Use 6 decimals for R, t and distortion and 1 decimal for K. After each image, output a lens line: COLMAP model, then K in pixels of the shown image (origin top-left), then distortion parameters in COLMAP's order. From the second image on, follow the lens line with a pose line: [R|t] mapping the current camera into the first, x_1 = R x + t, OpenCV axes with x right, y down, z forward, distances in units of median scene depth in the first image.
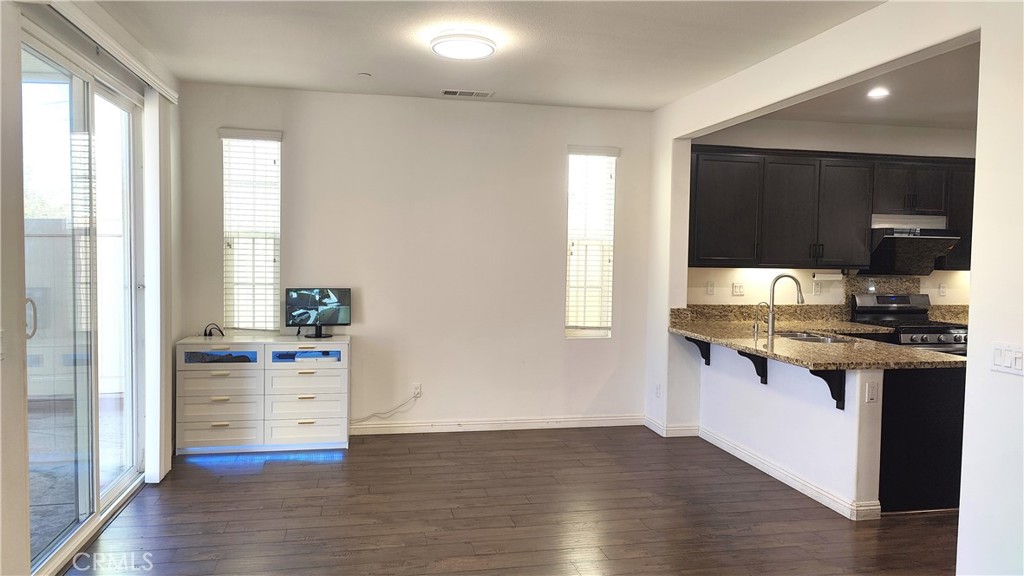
lens RADIAL K [[711.8, 0, 511.8], [0, 711.8, 281.7], [0, 0, 1]] dist [0.019479, 0.002382]
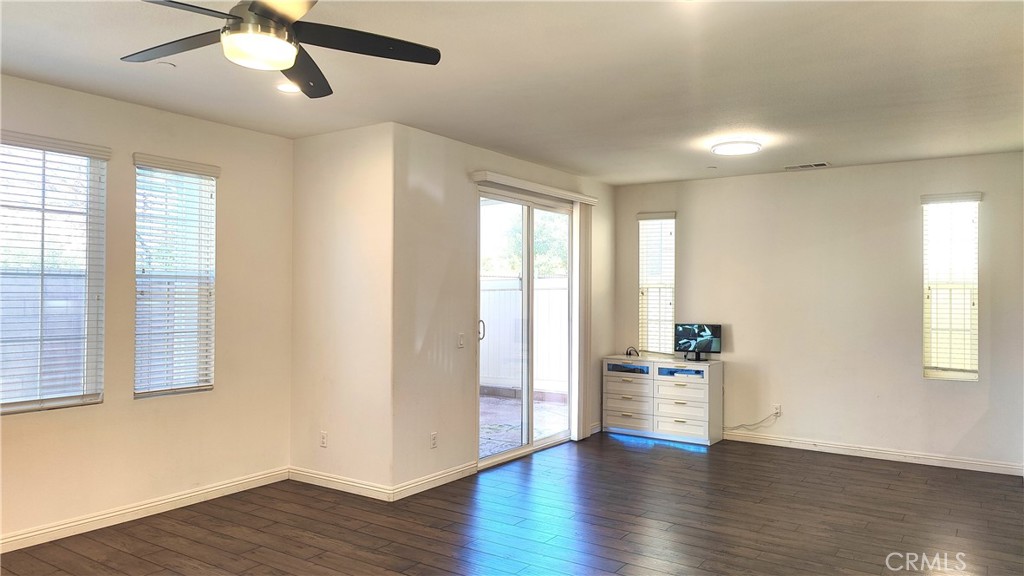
lens RADIAL K [[711.8, 0, 517.3], [0, 711.8, 288.8], [0, 0, 1]] dist [0.019479, 0.002382]
pose [[0.696798, -0.016678, -0.717074, 0.461968], [-0.024510, 0.998592, -0.047042, 0.014149], [0.716849, 0.050355, 0.695408, -0.187537]]
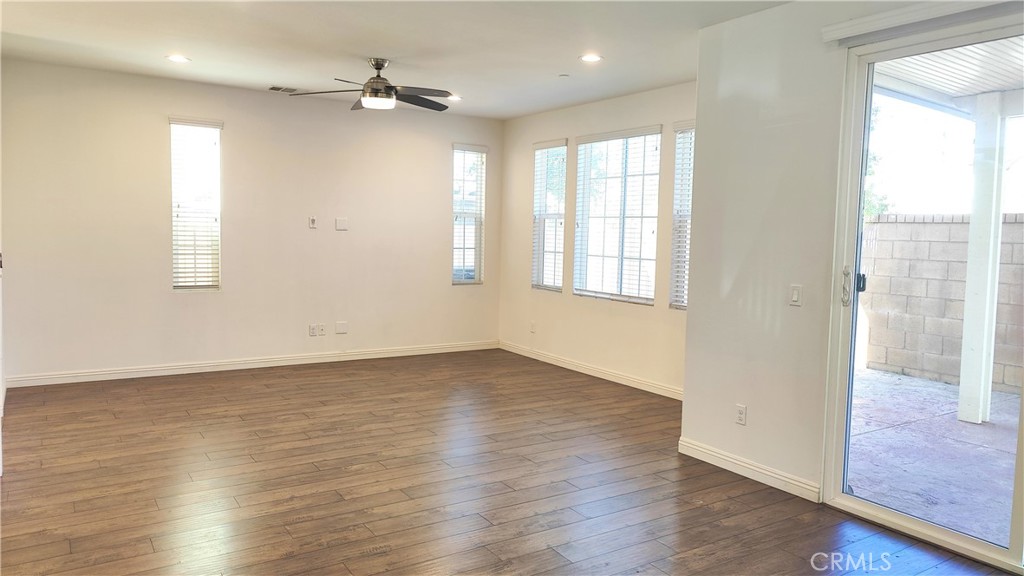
lens RADIAL K [[711.8, 0, 508.1], [0, 711.8, 285.1], [0, 0, 1]] dist [0.019479, 0.002382]
pose [[-0.934142, -0.011182, -0.356725, 0.180347], [-0.051874, 0.993149, 0.104709, -0.025665], [0.353111, 0.116318, -0.928323, 1.035482]]
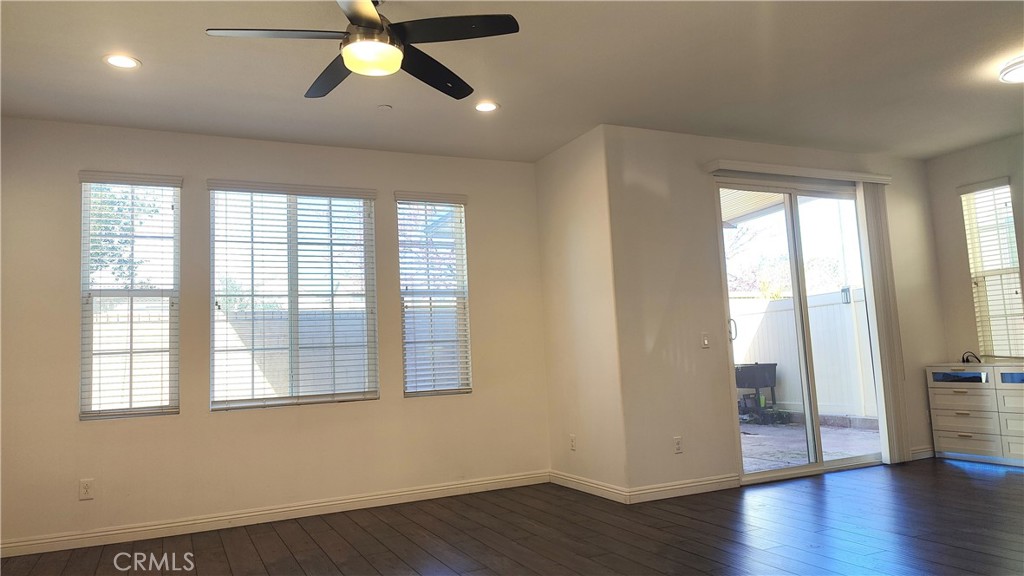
lens RADIAL K [[711.8, 0, 514.0], [0, 711.8, 282.2], [0, 0, 1]] dist [0.019479, 0.002382]
pose [[0.239607, -0.125870, -0.962676, 0.545077], [0.012696, 0.991882, -0.126529, 0.084219], [0.970787, 0.018095, 0.239260, -0.009182]]
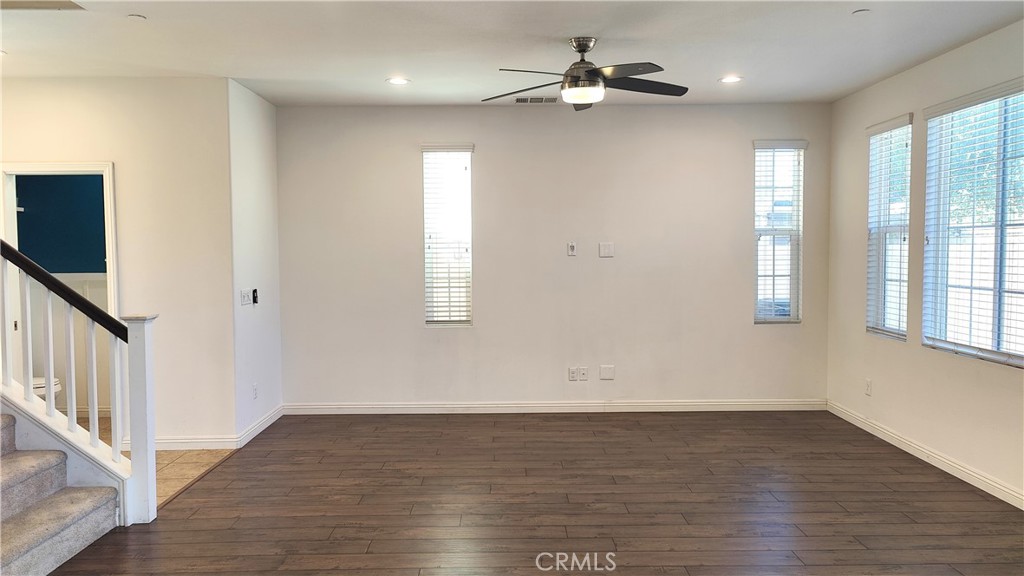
lens RADIAL K [[711.8, 0, 512.9], [0, 711.8, 289.1], [0, 0, 1]] dist [0.019479, 0.002382]
pose [[-0.980541, -0.019490, 0.195343, -0.083201], [-0.000944, 0.995517, 0.094583, -0.028189], [-0.196311, 0.092558, -0.976163, 0.806110]]
